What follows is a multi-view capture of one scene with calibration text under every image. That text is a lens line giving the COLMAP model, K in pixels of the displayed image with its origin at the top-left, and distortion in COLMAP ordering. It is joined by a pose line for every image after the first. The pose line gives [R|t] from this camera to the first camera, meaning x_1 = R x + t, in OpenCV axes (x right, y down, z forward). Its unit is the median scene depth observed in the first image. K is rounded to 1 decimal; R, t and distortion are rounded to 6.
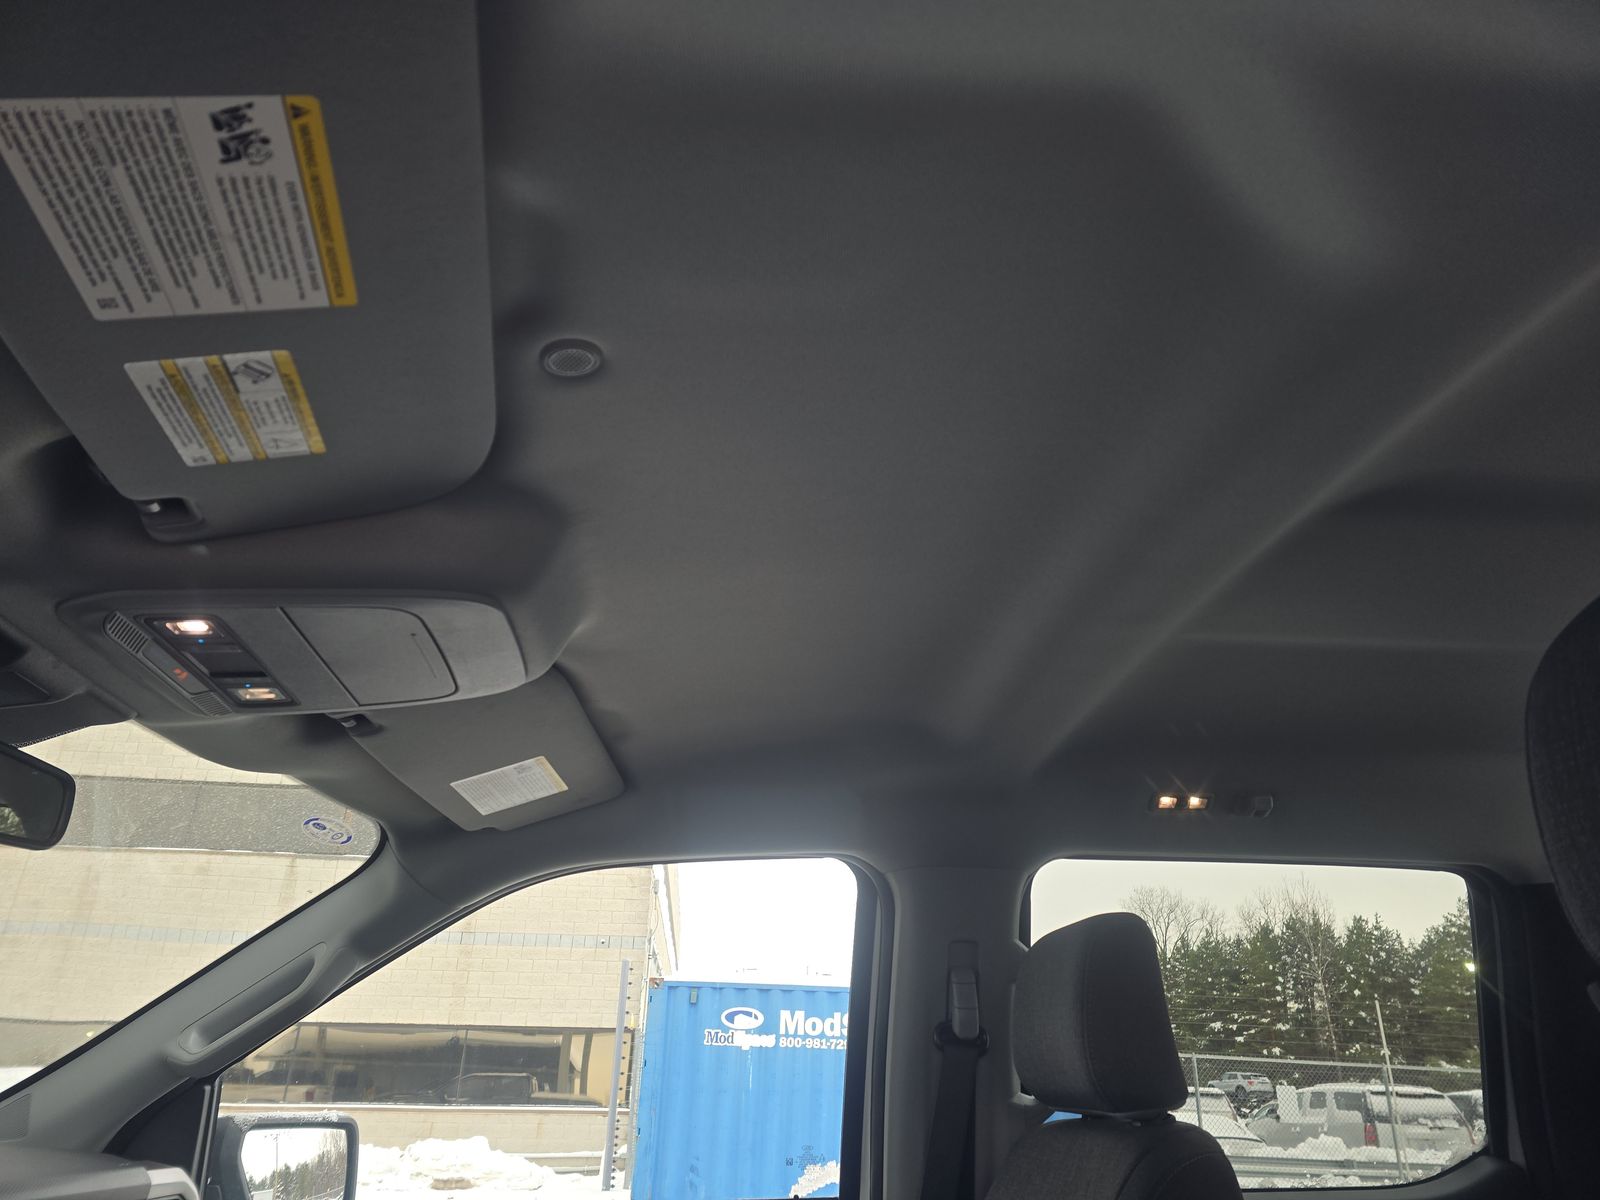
lens RADIAL K [[1075.6, 0, 800.2], [0, 1075.6, 588.3], [0, 0, 1]] dist [0.064334, -0.050982]
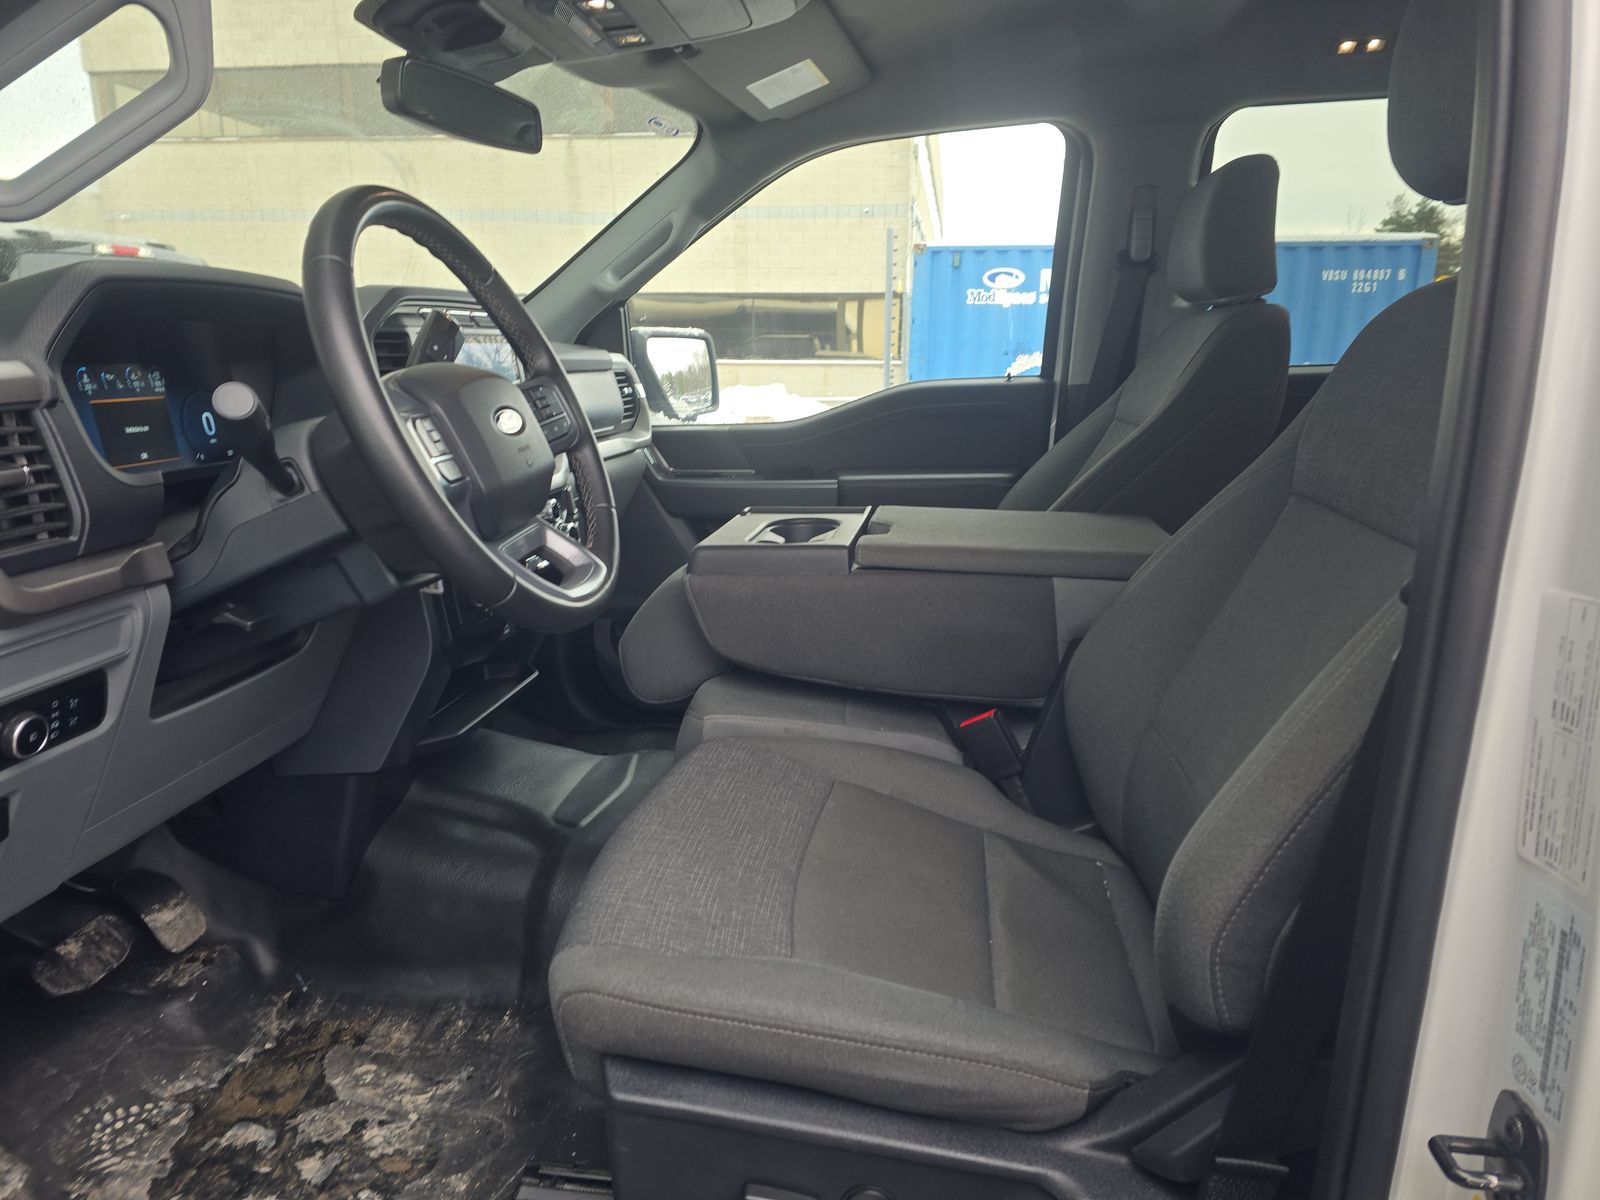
lens RADIAL K [[1075.6, 0, 812.3], [0, 1075.6, 626.1], [0, 0, 1]] dist [0.064334, -0.050982]
pose [[0.975619, 0.034421, -0.216756, 0.073586], [0.109919, 0.778199, 0.618324, -0.119149], [0.189962, -0.627074, 0.755442, -0.409594]]
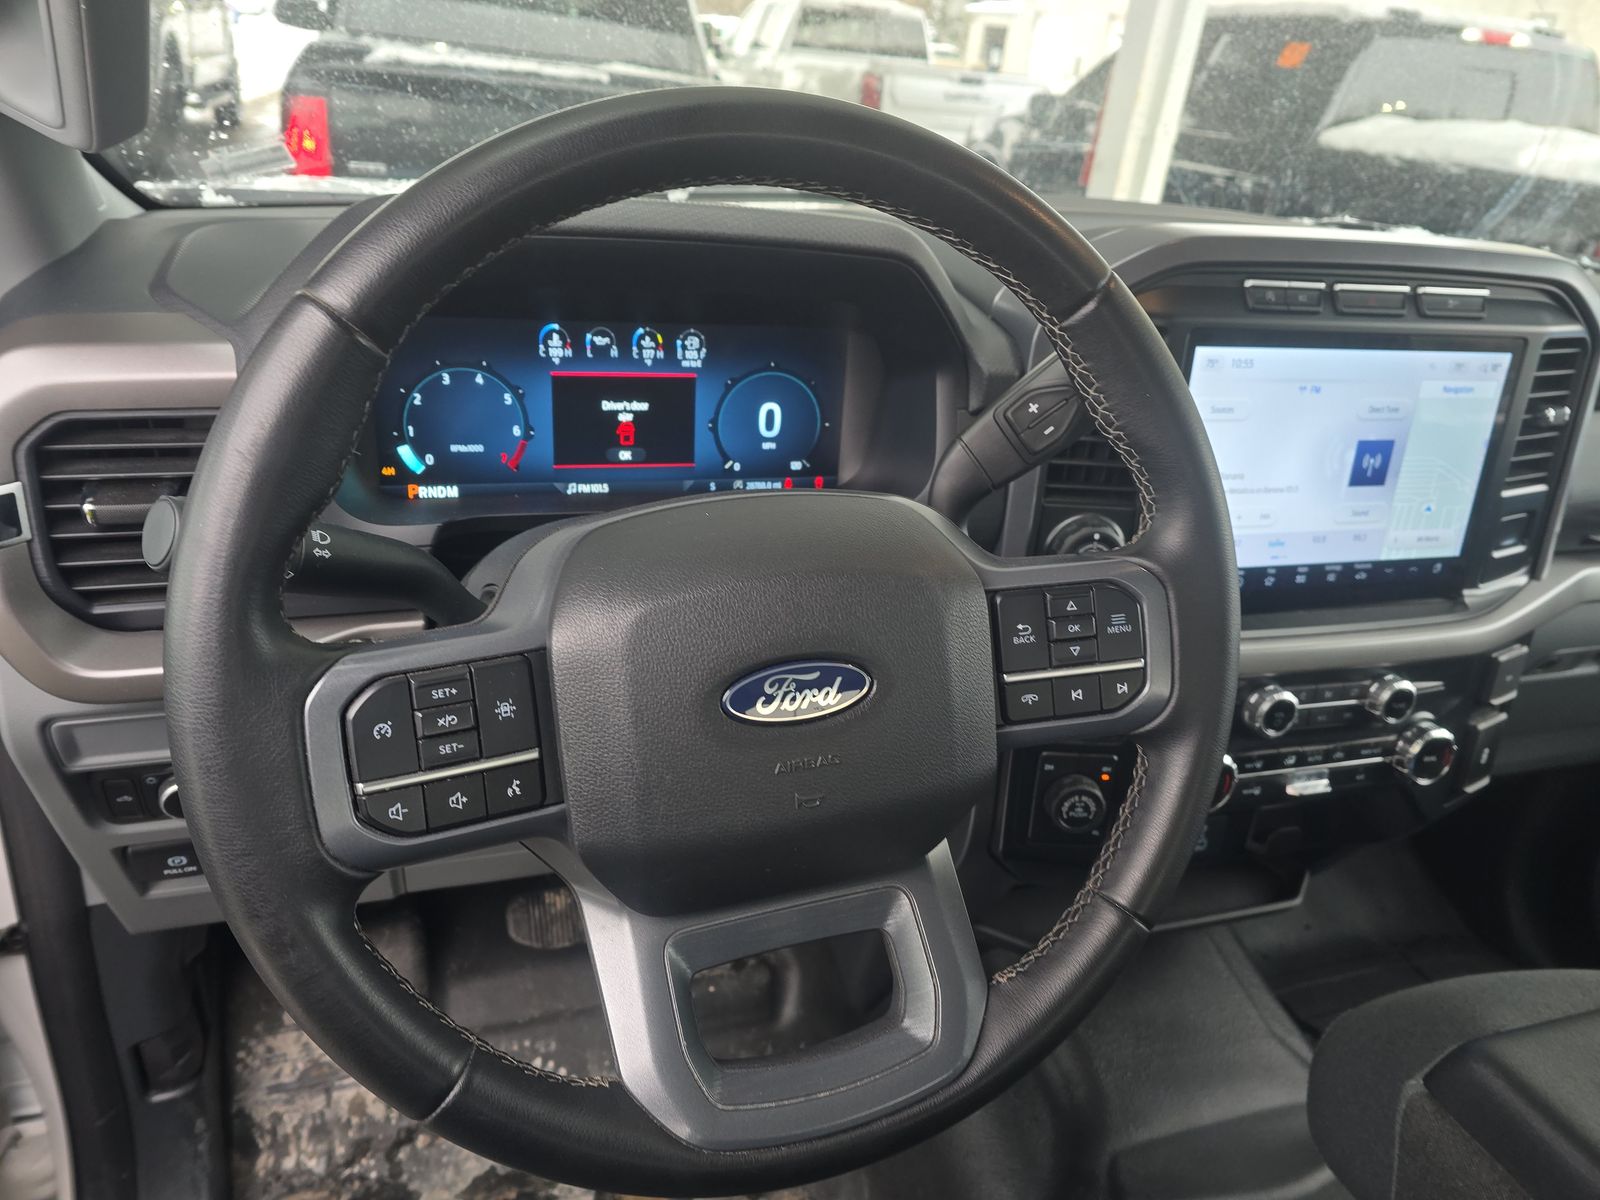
lens RADIAL K [[1075.6, 0, 788.2], [0, 1075.6, 606.3], [0, 0, 1]] dist [0.064334, -0.050982]
pose [[0.218443, 0.447322, -0.867286, -0.042435], [0.324007, 0.805085, 0.496848, 0.031564], [0.920490, -0.389540, 0.030929, 0.176774]]
